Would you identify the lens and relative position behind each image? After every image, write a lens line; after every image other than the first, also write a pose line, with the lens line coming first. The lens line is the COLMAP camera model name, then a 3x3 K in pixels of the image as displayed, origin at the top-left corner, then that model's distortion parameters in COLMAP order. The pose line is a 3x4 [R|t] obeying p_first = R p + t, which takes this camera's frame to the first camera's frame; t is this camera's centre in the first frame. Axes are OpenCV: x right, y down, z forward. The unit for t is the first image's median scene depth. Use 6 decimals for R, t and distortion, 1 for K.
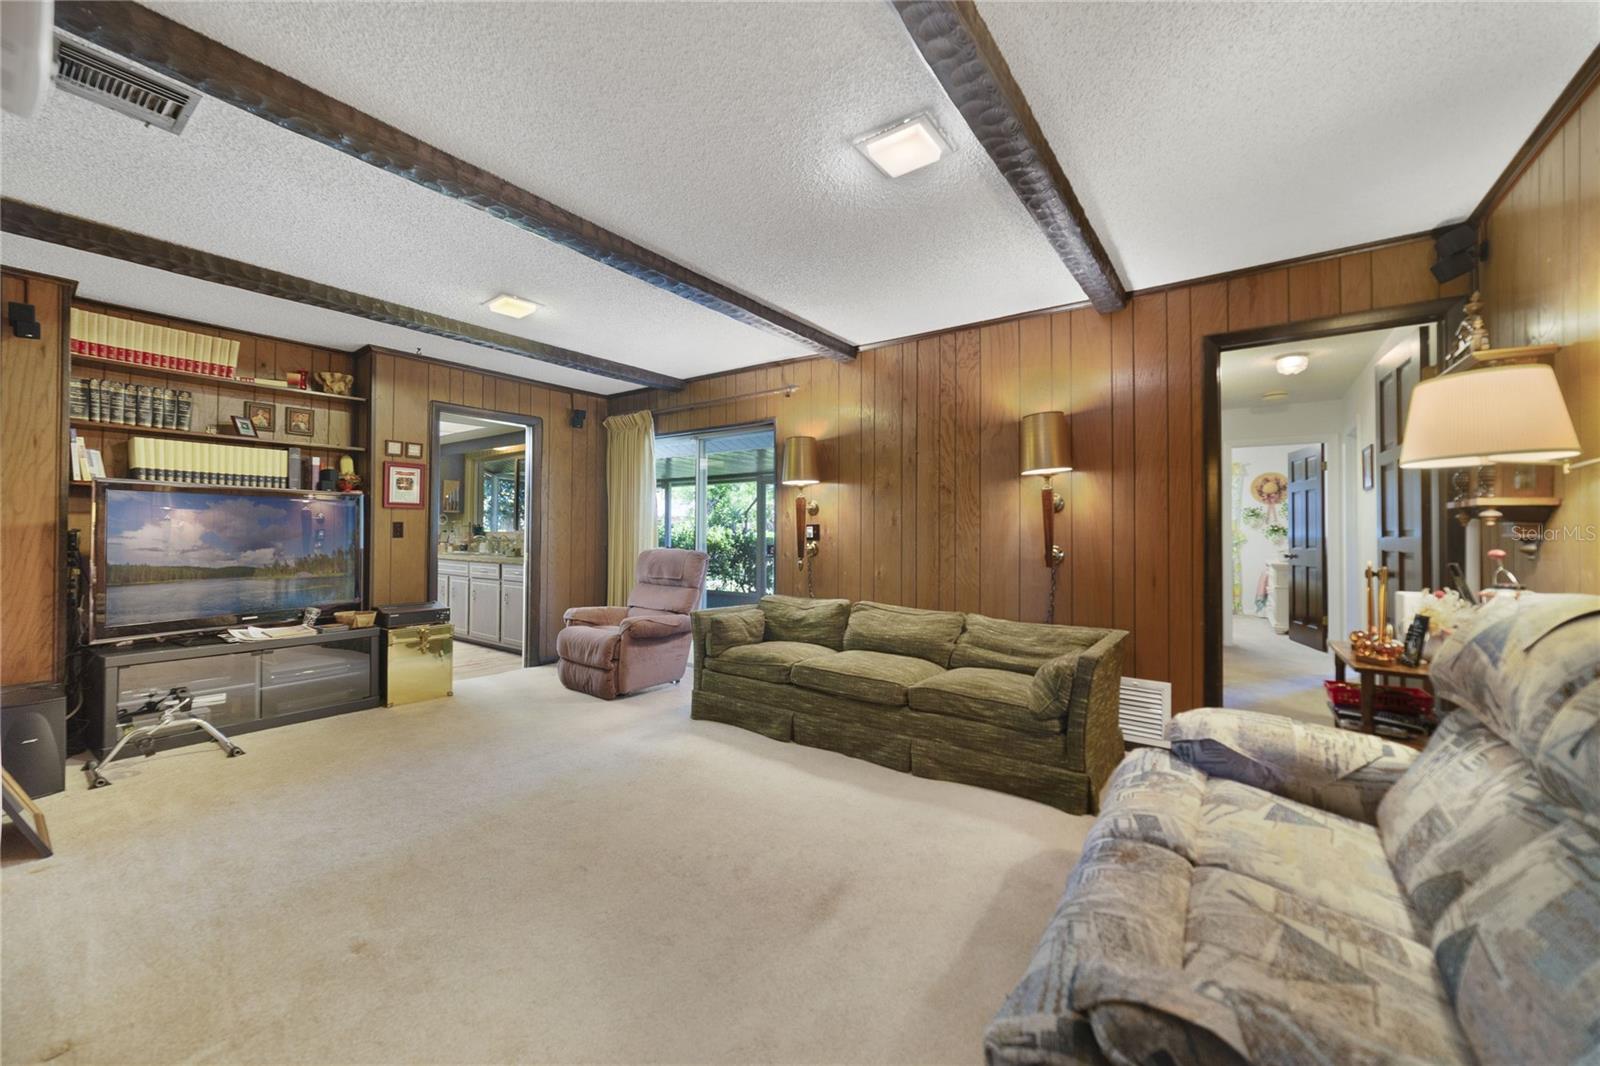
lens RADIAL K [[614.3, 0, 799.2], [0, 614.3, 530.5], [0, 0, 1]] dist [-0.000539, -0.000042]
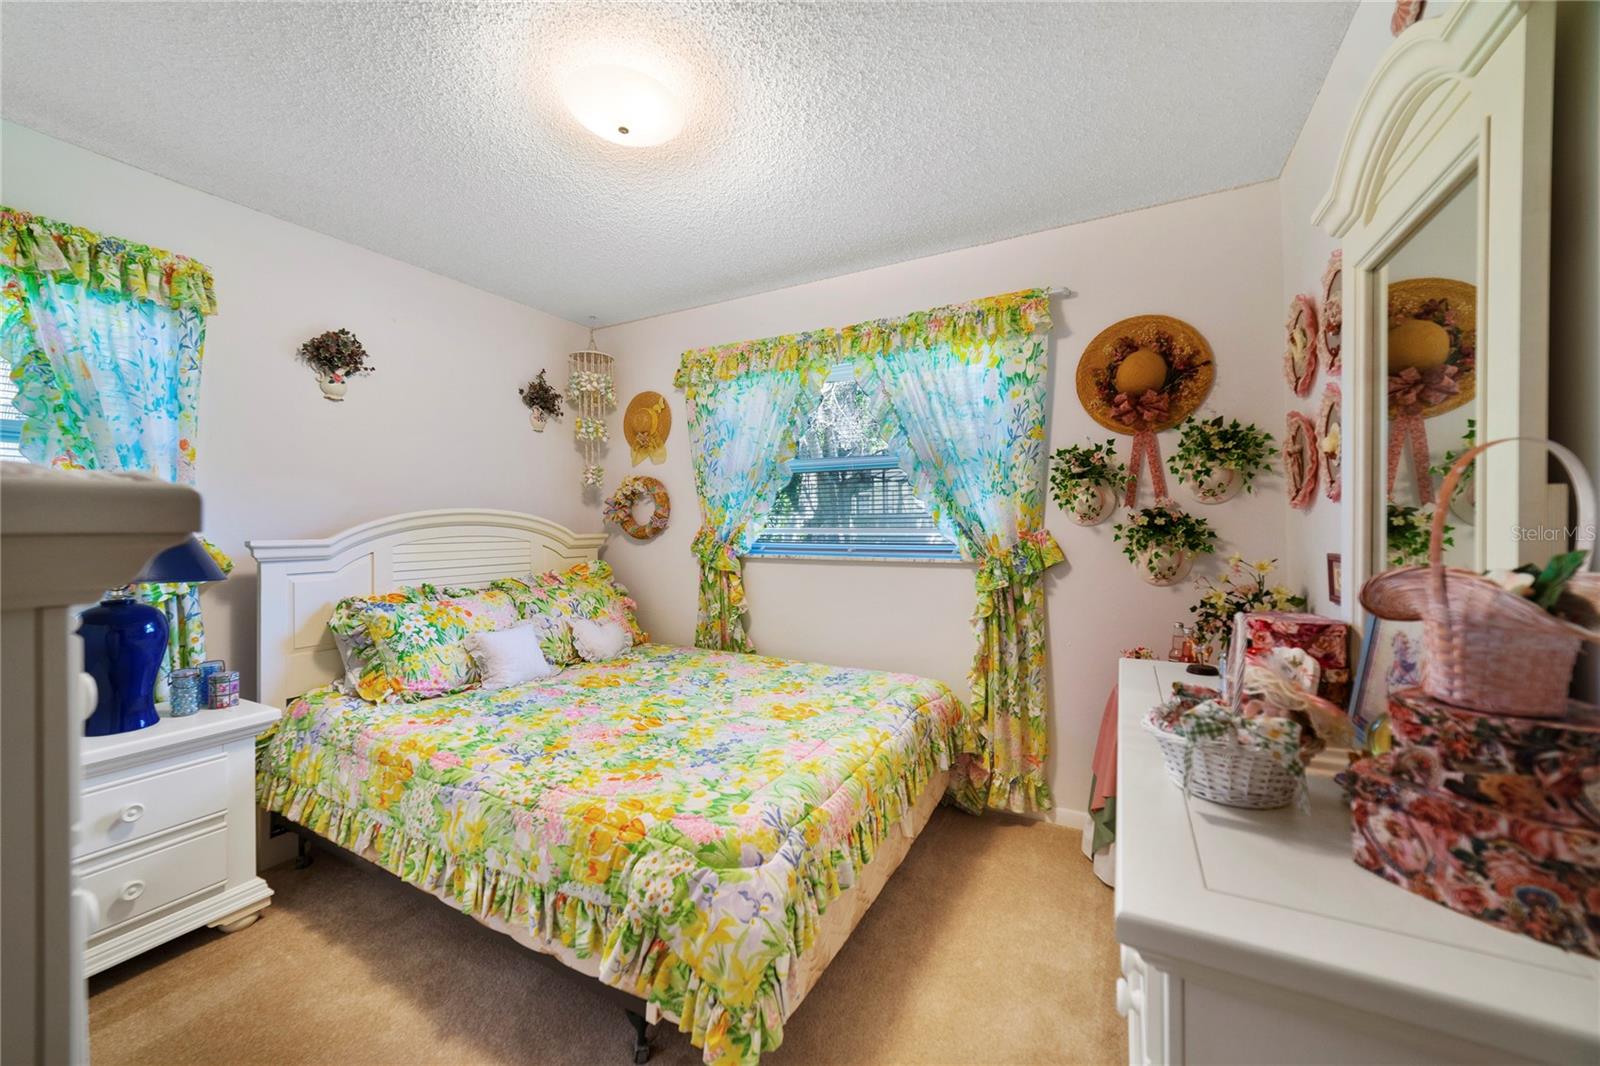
lens RADIAL K [[614.3, 0, 796.0], [0, 614.3, 527.2], [0, 0, 1]] dist [-0.000539, -0.000042]
pose [[0.989853, -0.008866, 0.141816, 0.569010], [0.008588, 0.999960, 0.002570, -0.002768], [-0.141833, -0.001326, 0.989890, 0.742262]]
